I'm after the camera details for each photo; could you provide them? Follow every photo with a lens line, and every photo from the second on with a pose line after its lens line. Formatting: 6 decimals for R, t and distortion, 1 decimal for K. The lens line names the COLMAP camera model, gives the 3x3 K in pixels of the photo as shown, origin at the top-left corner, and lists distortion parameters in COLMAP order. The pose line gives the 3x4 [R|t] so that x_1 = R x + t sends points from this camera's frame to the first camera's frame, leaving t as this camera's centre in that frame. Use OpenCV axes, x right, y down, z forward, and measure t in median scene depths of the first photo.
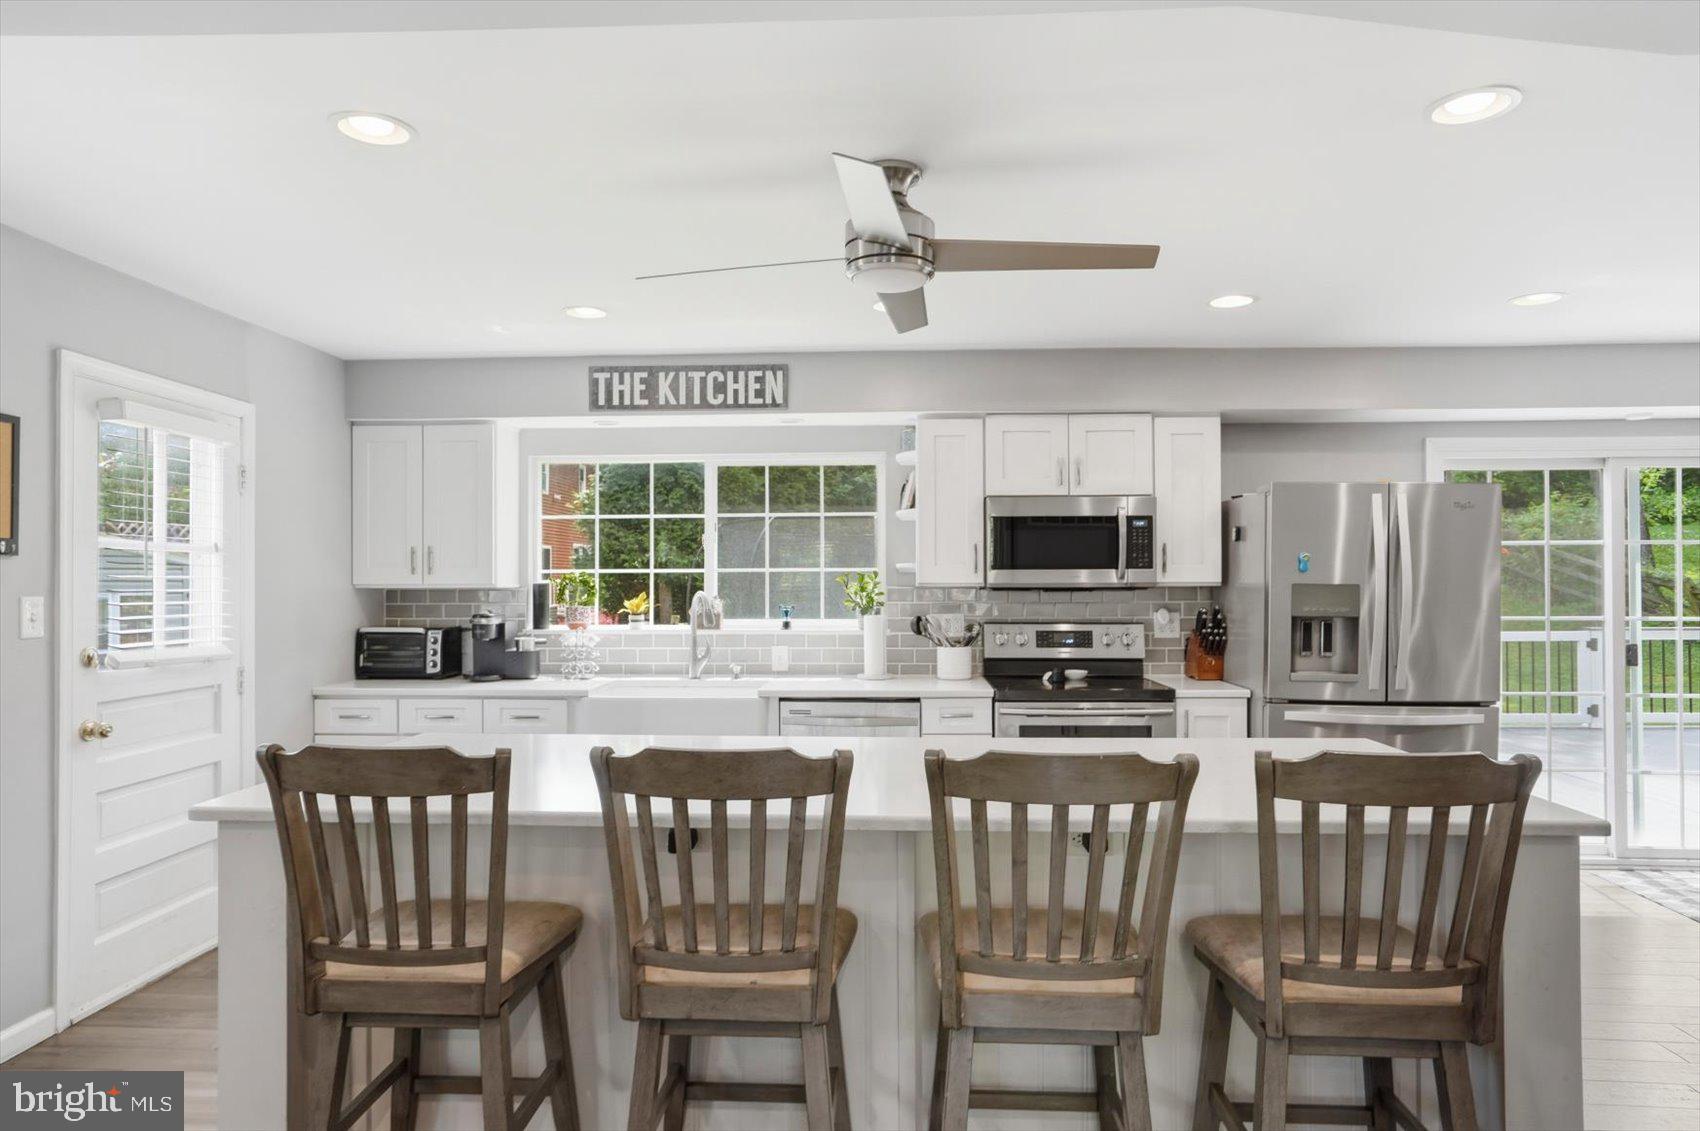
lens RADIAL K [[985.2, 0, 881.9], [0, 985.2, 574.7], [0, 0, 1]] dist [-0.047442, 0.000018]
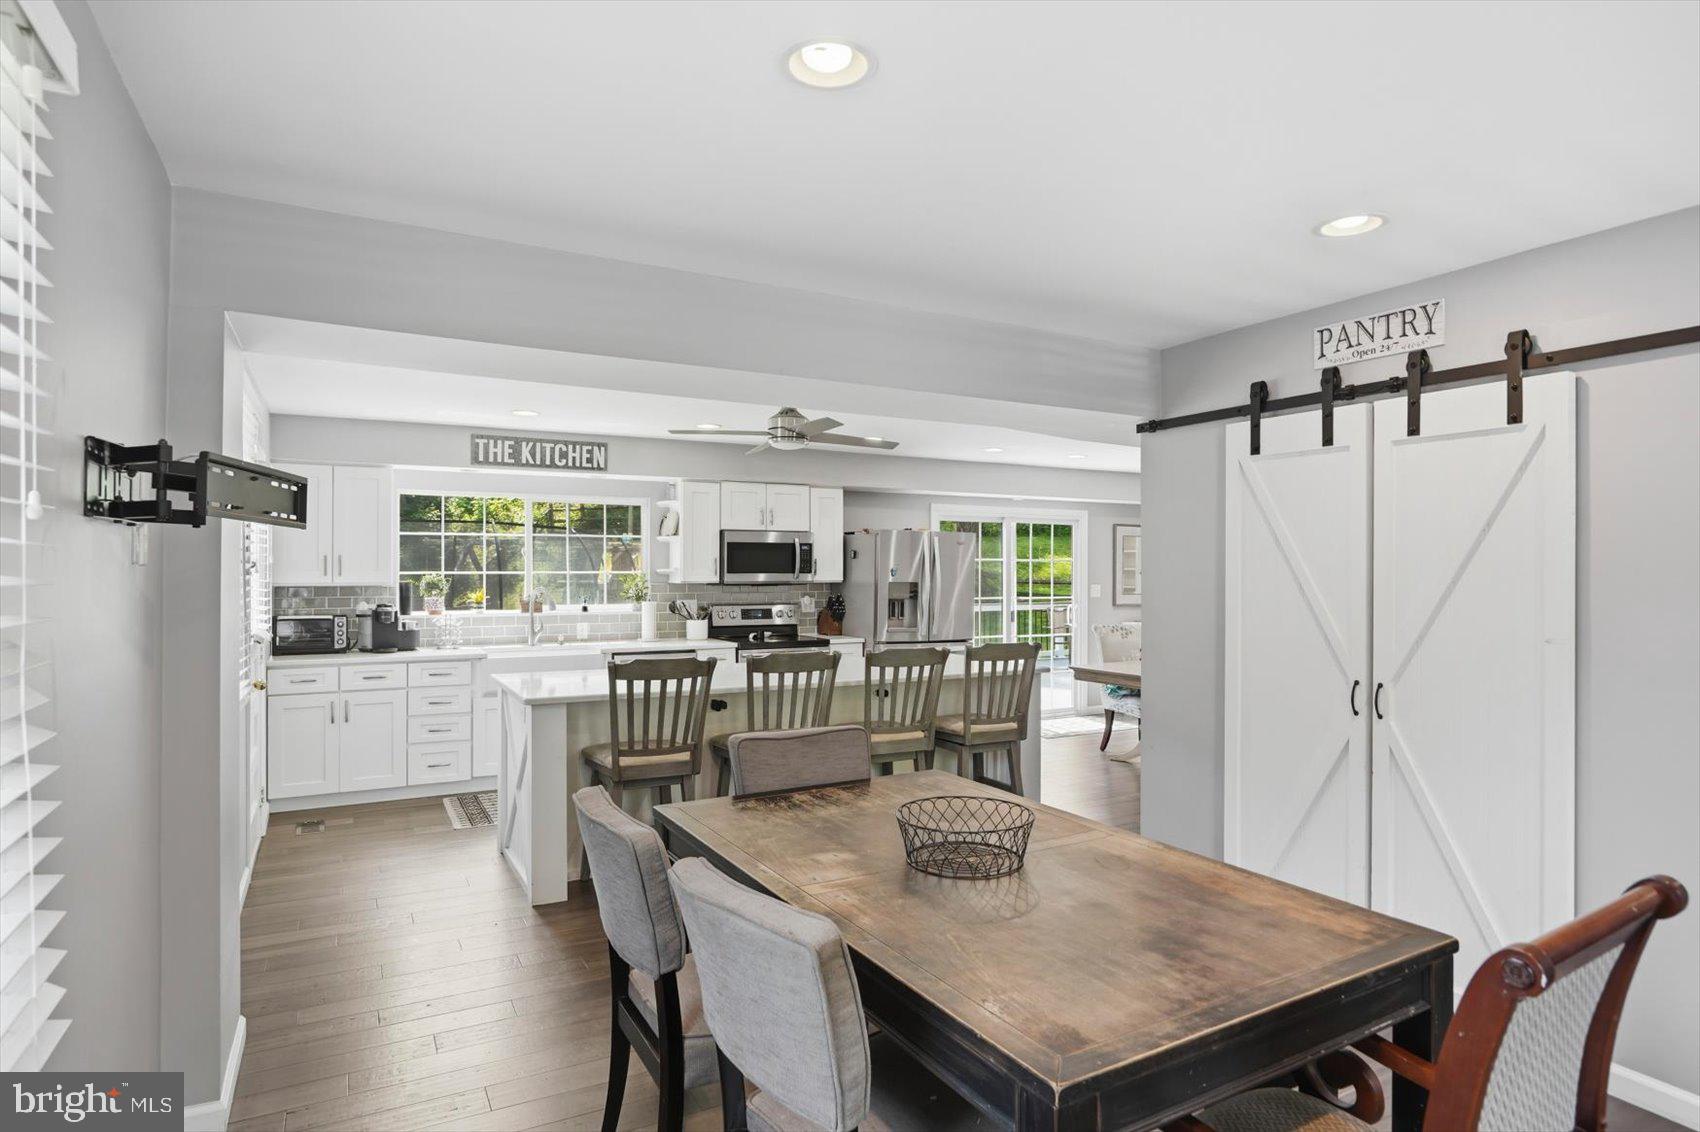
lens RADIAL K [[892.2, 0, 832.7], [0, 892.2, 565.4], [0, 0, 1]] dist [-0.033111, 0.000131]
pose [[0.866105, 0.006541, 0.499820, -0.492615], [-0.007349, 0.999973, -0.000353, -0.019678], [-0.499809, -0.003368, 0.866129, -0.417127]]
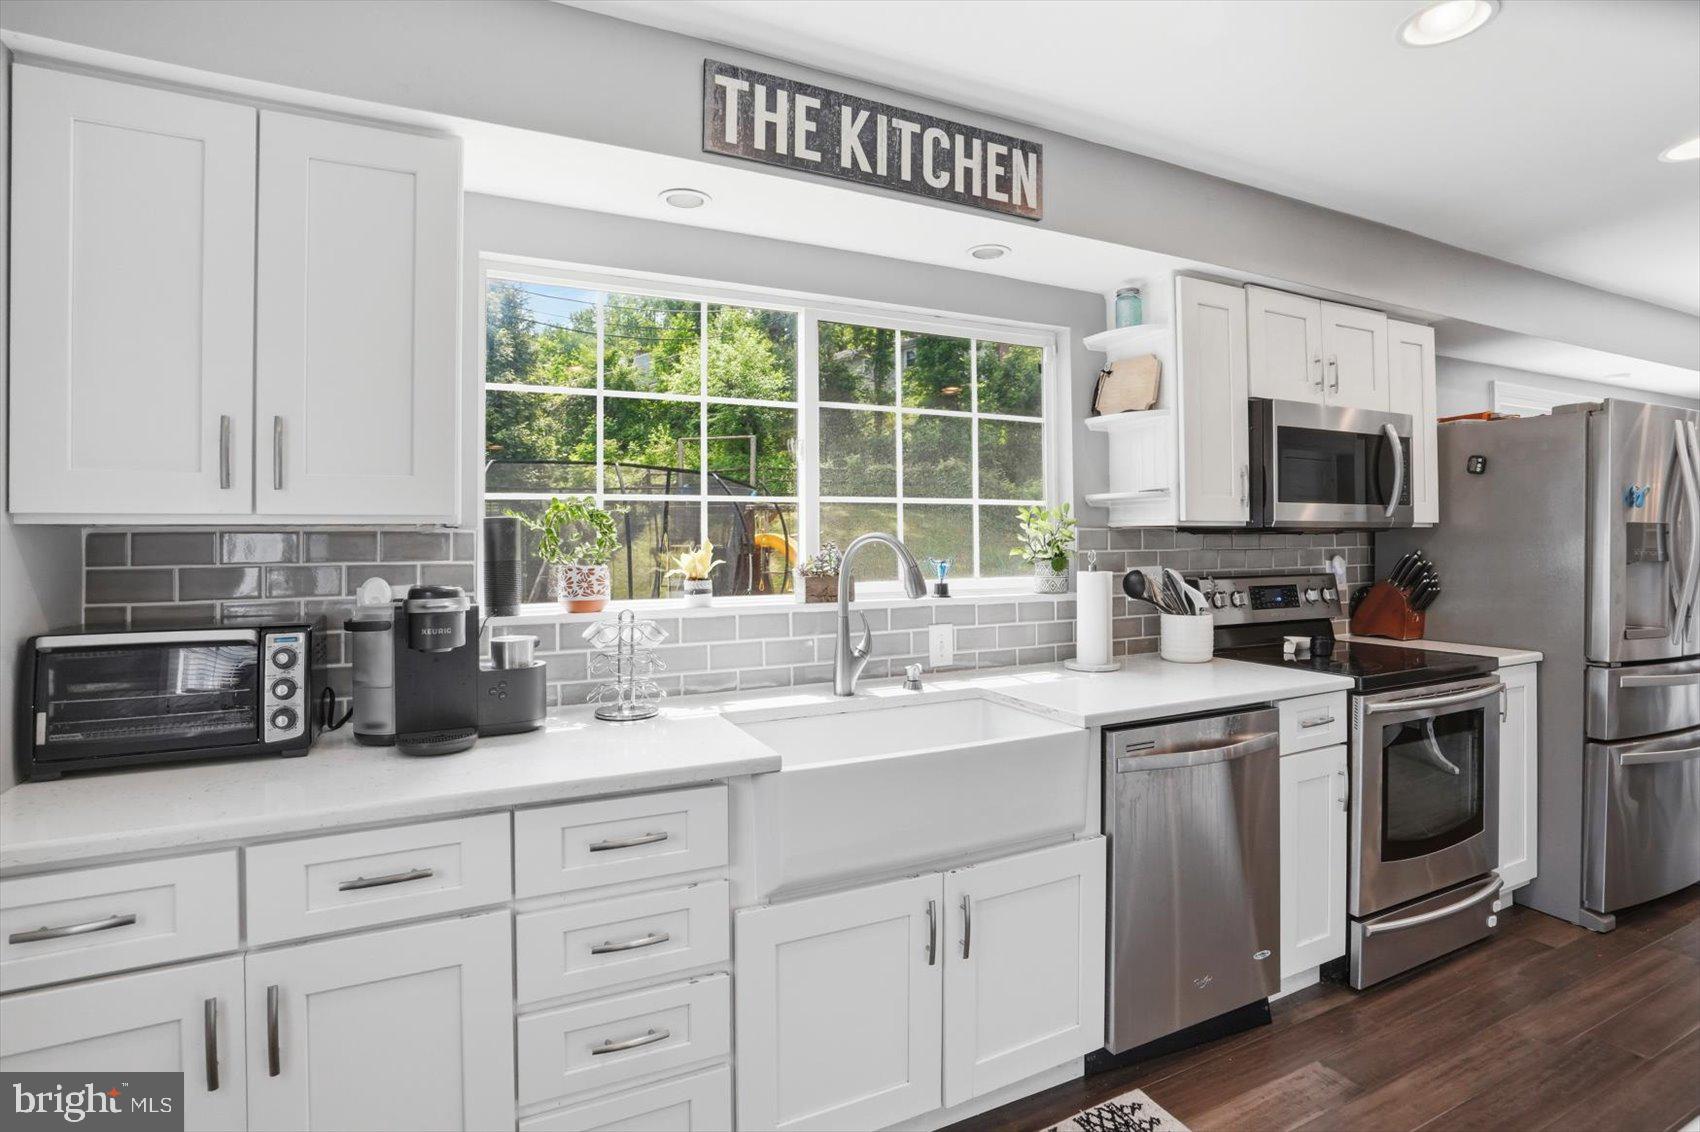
lens RADIAL K [[822.5, 0, 854.4], [0, 822.5, 531.2], [0, 0, 1]] dist [-0.065555, 0.028083]
pose [[0.886957, 0.002179, 0.461848, -0.414577], [-0.001572, 0.999997, -0.001698, 0.016651], [-0.461850, 0.000780, 0.886958, 0.620543]]
